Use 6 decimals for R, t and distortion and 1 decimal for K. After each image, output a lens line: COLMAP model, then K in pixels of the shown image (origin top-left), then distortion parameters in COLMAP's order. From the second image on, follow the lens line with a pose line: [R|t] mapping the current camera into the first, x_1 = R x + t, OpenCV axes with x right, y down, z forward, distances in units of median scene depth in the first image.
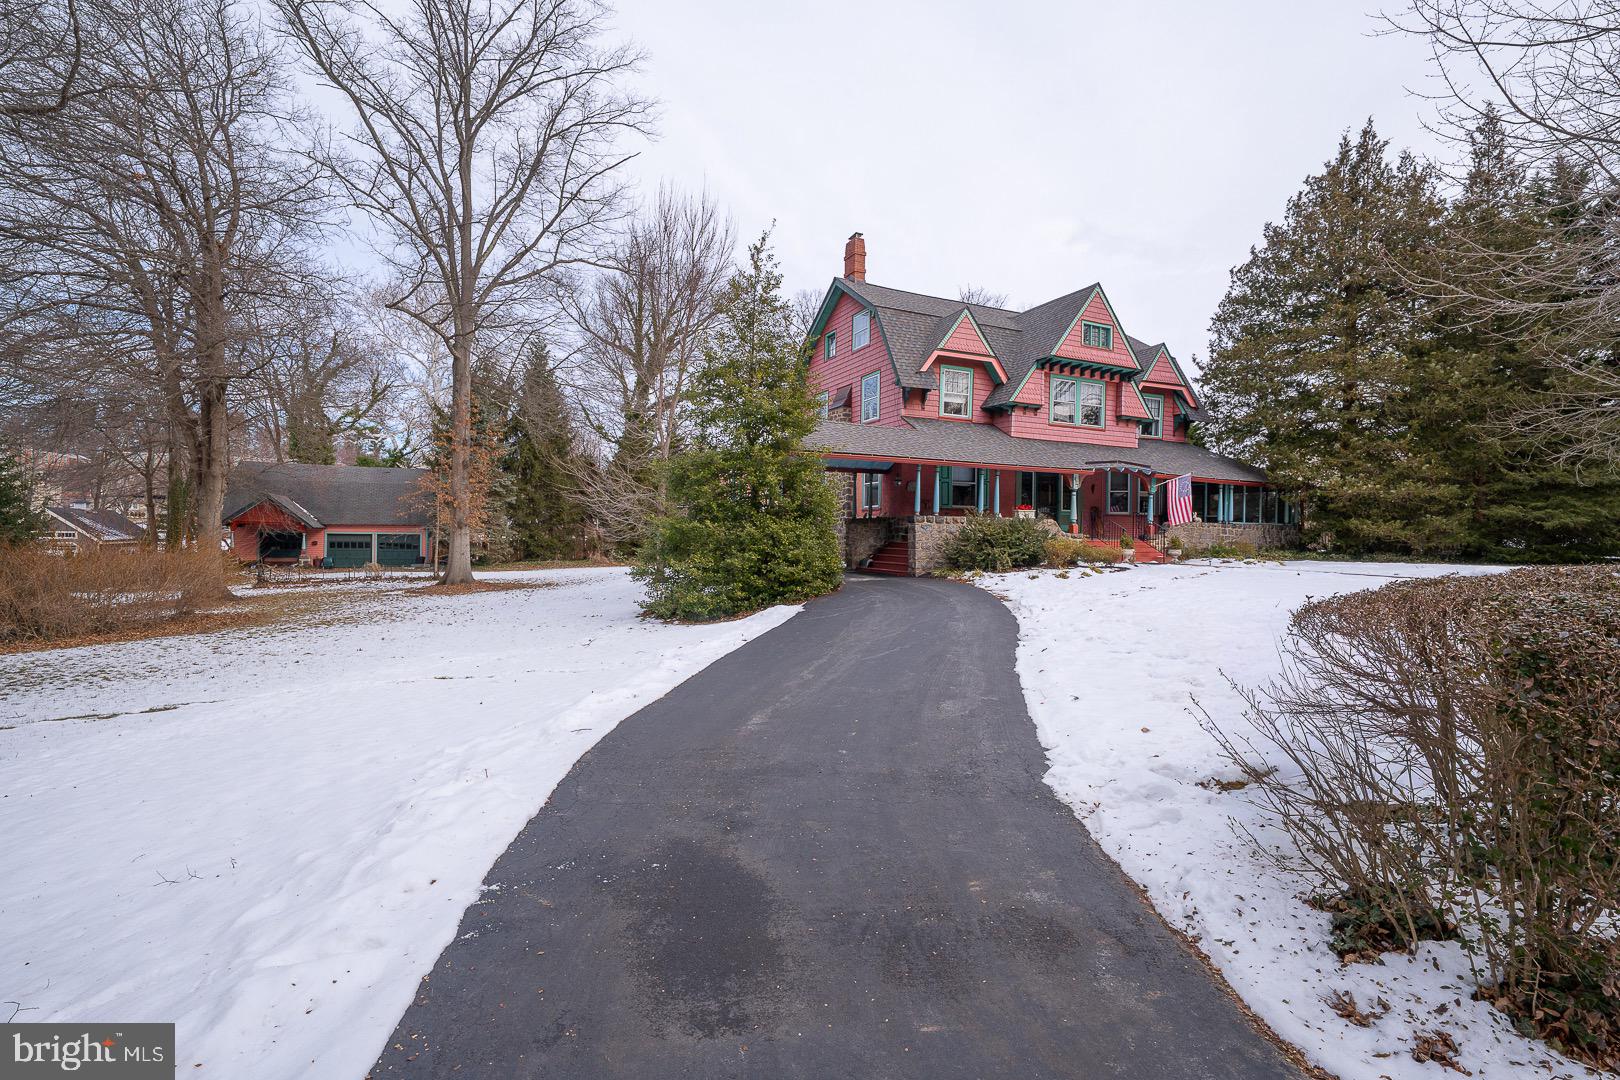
lens RADIAL K [[722.1, 0, 809.8], [0, 722.1, 539.8], [0, 0, 1]] dist [0.002256, 0.000307]
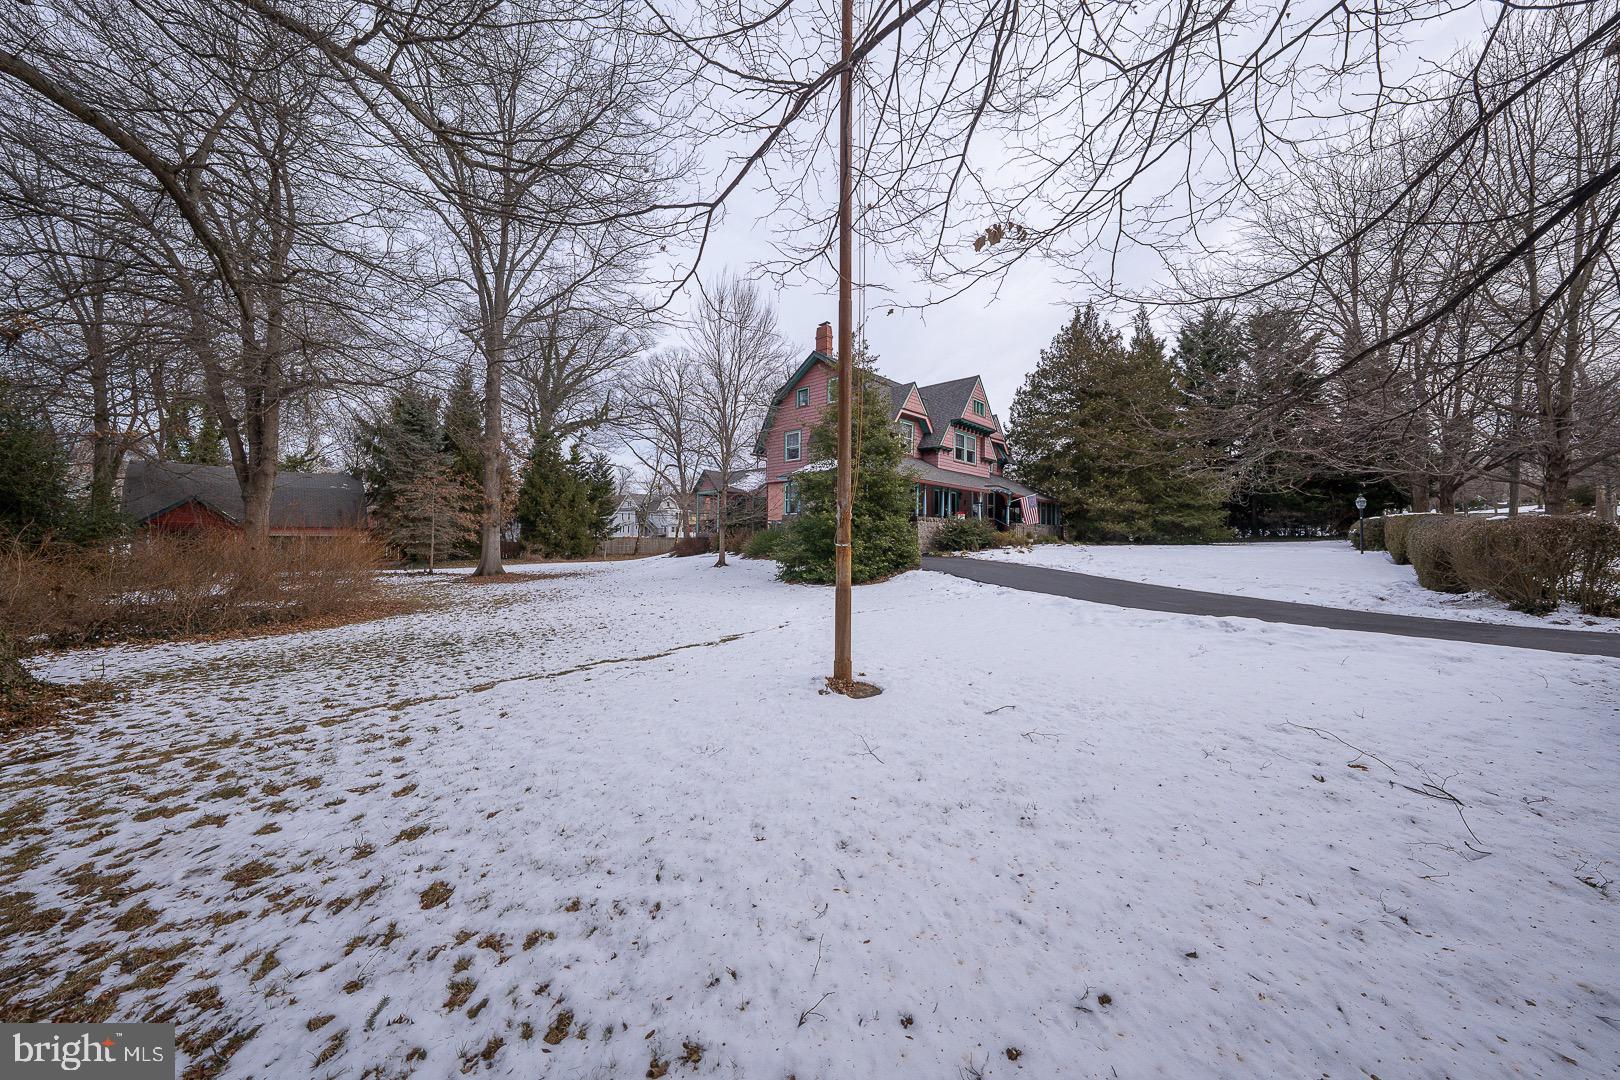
lens RADIAL K [[566.3, 0, 810.8], [0, 566.3, 542.4], [0, 0, 1]] dist [-0.012526, 0.000221]
pose [[0.925711, -0.007756, 0.378152, -0.430961], [0.010516, 0.999931, -0.005235, 0.021529], [-0.378086, 0.008822, 0.925729, -0.027552]]
